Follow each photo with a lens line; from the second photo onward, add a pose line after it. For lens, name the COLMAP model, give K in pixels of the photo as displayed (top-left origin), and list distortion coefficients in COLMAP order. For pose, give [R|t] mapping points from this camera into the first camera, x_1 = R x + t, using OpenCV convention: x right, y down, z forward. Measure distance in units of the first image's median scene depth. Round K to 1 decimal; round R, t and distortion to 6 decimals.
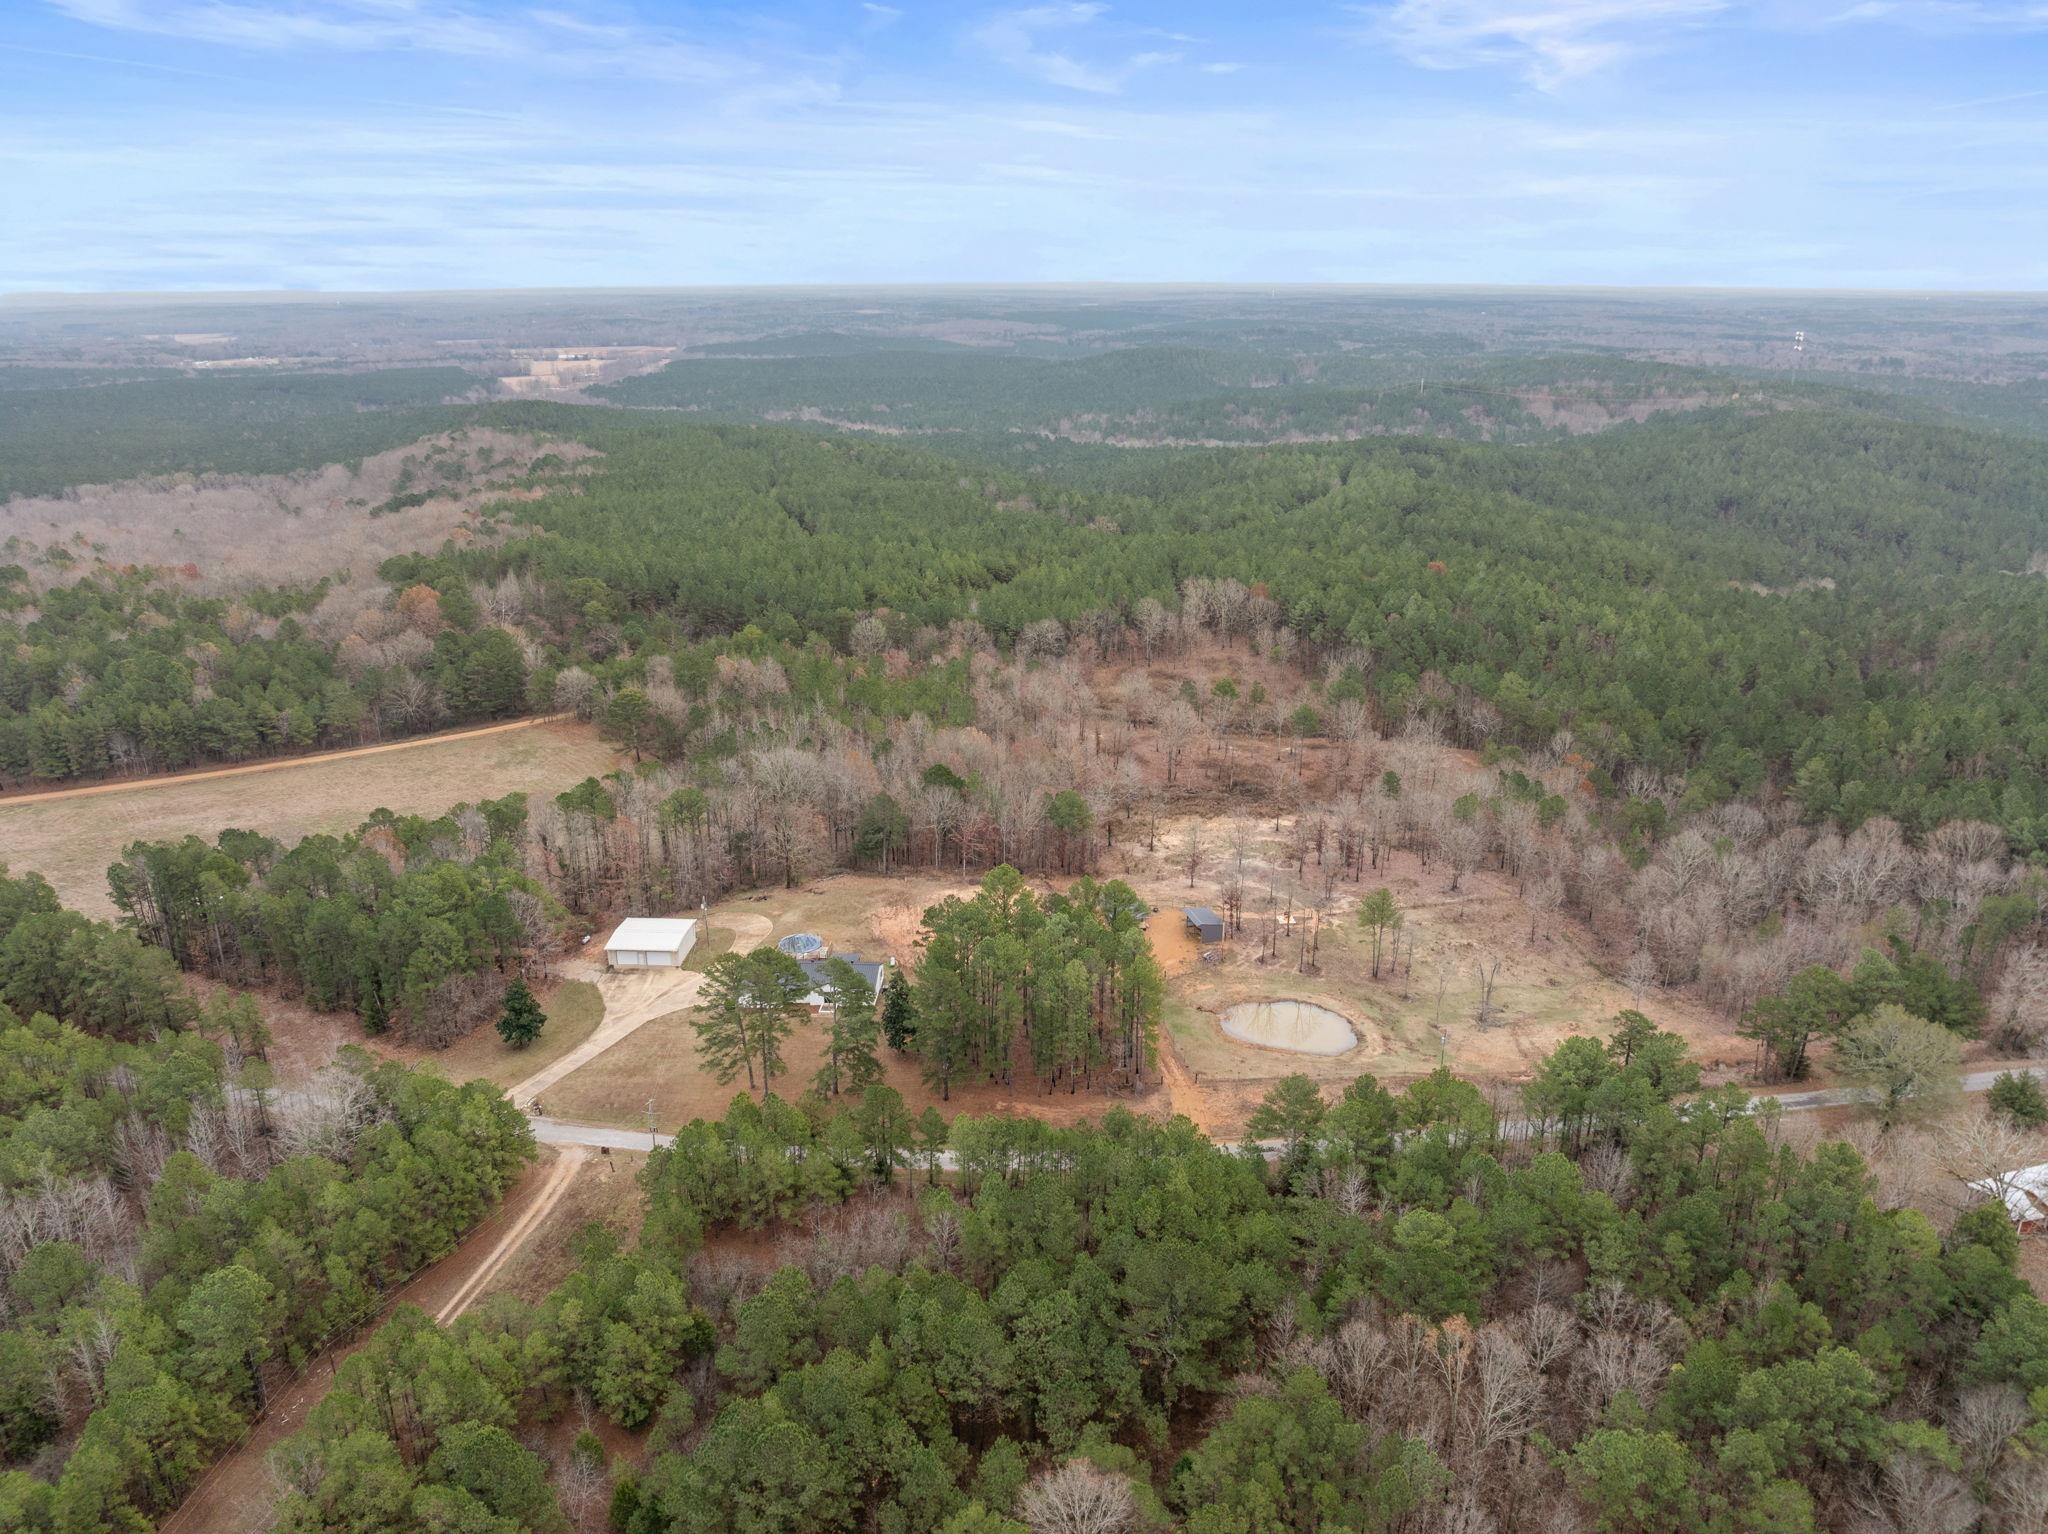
lens RADIAL K [[1669.1, 0, 1024.0], [0, 1669.1, 767.0], [0, 0, 1]] dist [-0.039250, -0.002390]
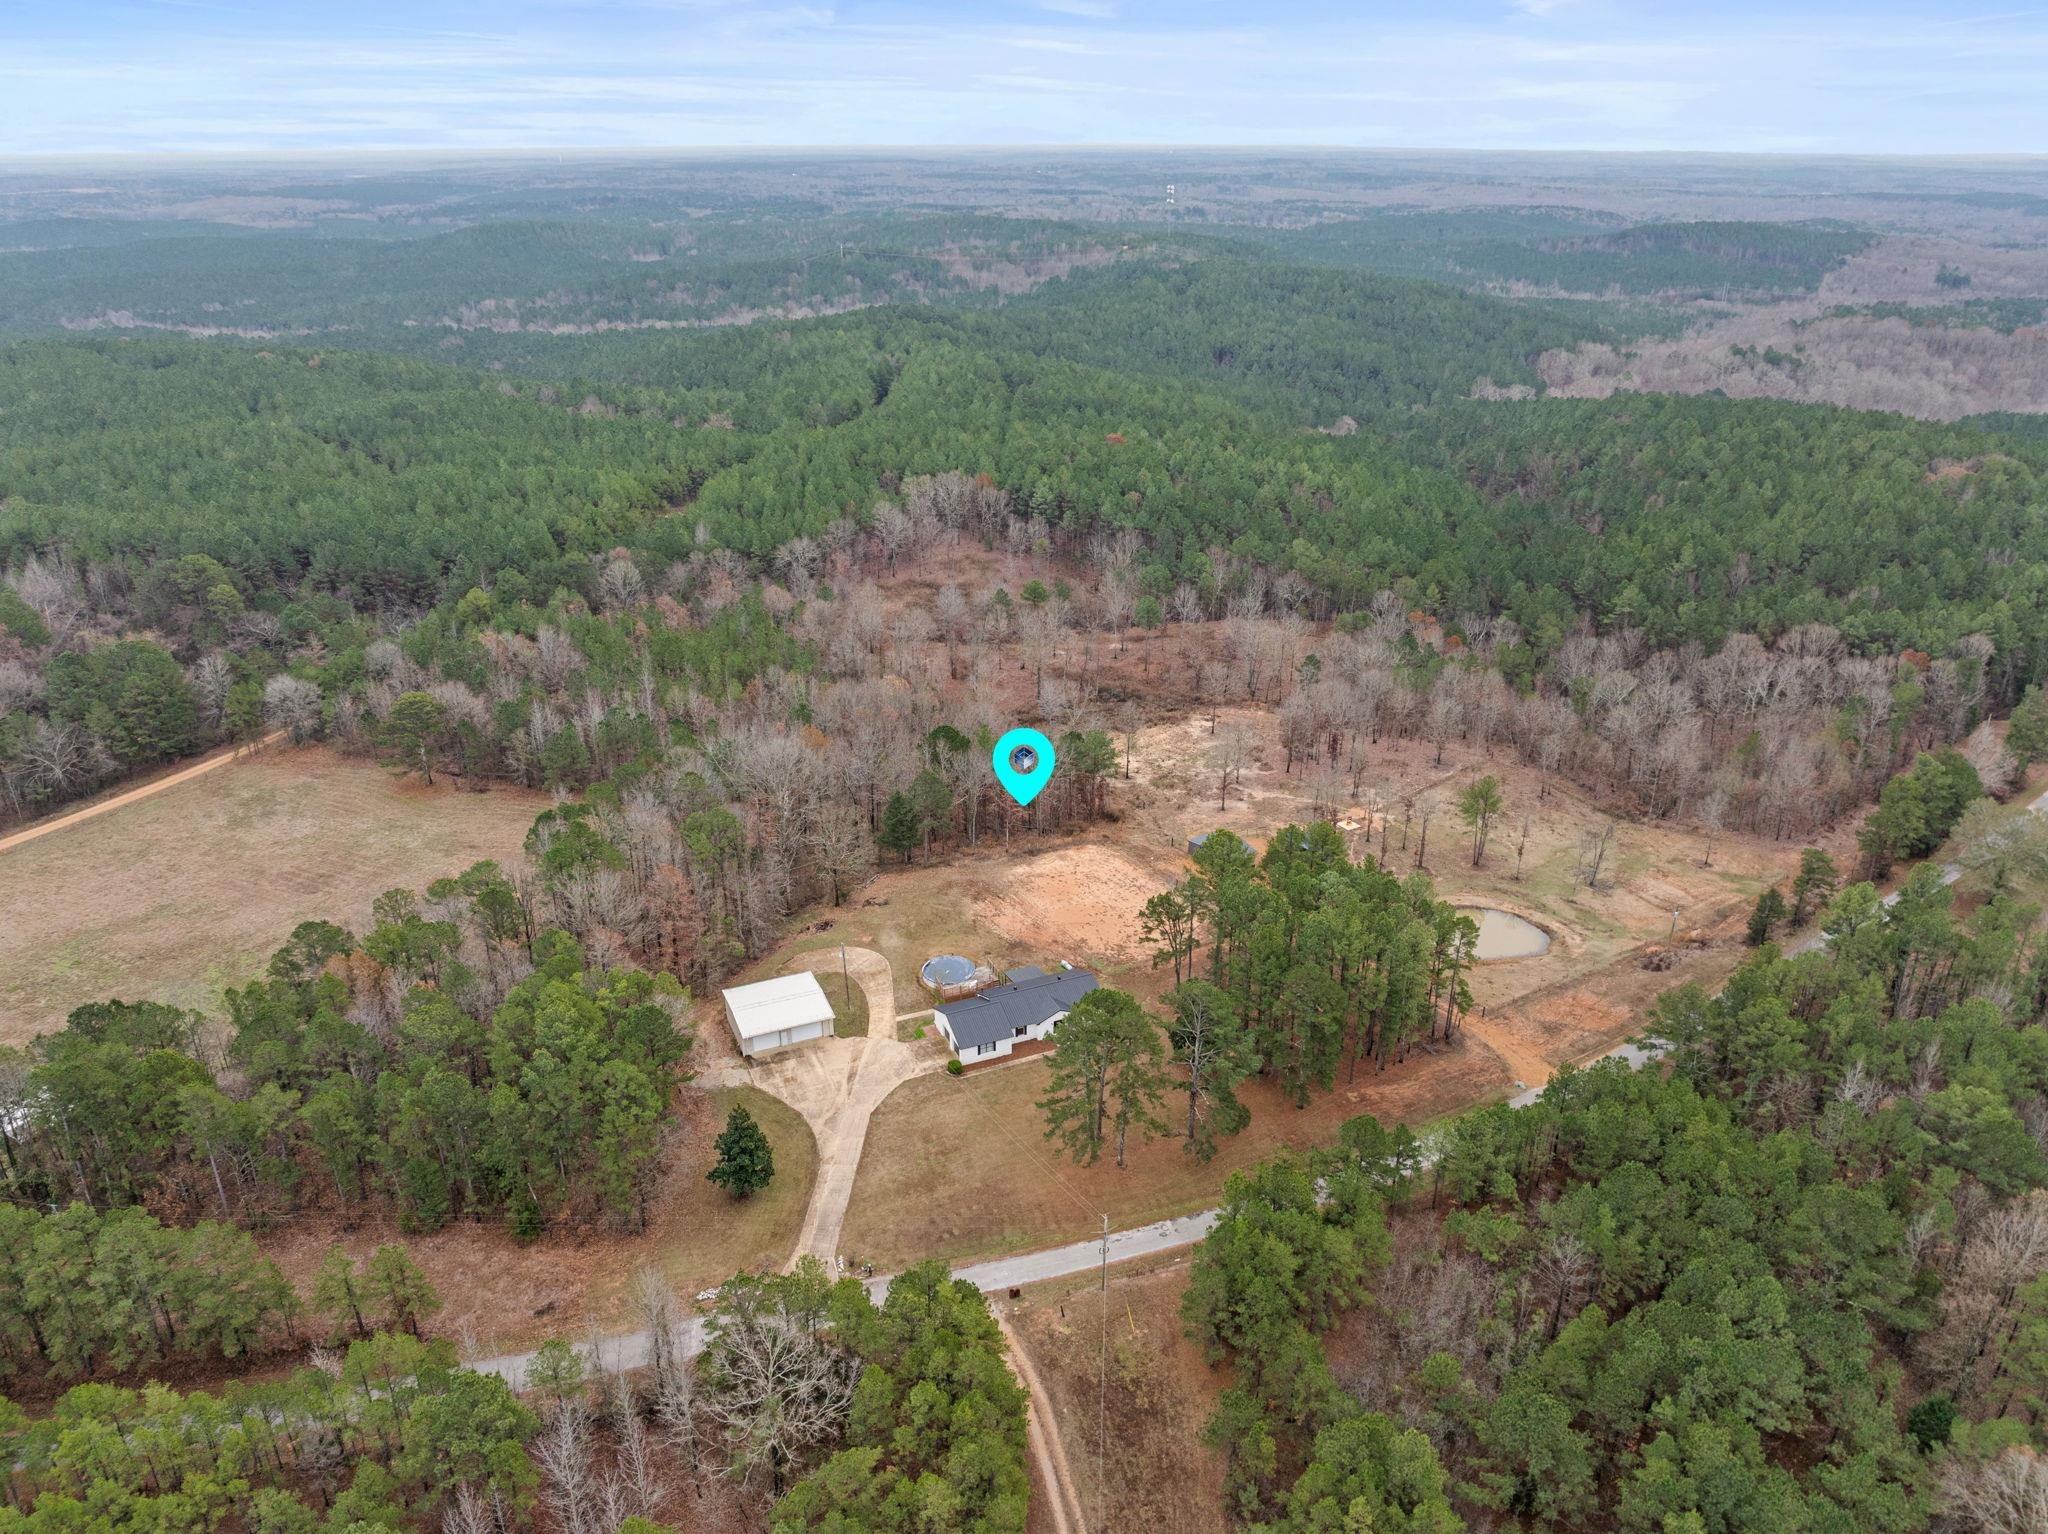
lens RADIAL K [[1669.1, 0, 1024.0], [0, 1669.1, 767.0], [0, 0, 1]] dist [-0.039250, -0.002390]
pose [[0.872618, -0.175648, 0.455725, -0.166942], [0.141319, 0.983983, 0.108656, -0.027245], [-0.467511, -0.030413, 0.883464, 0.098923]]
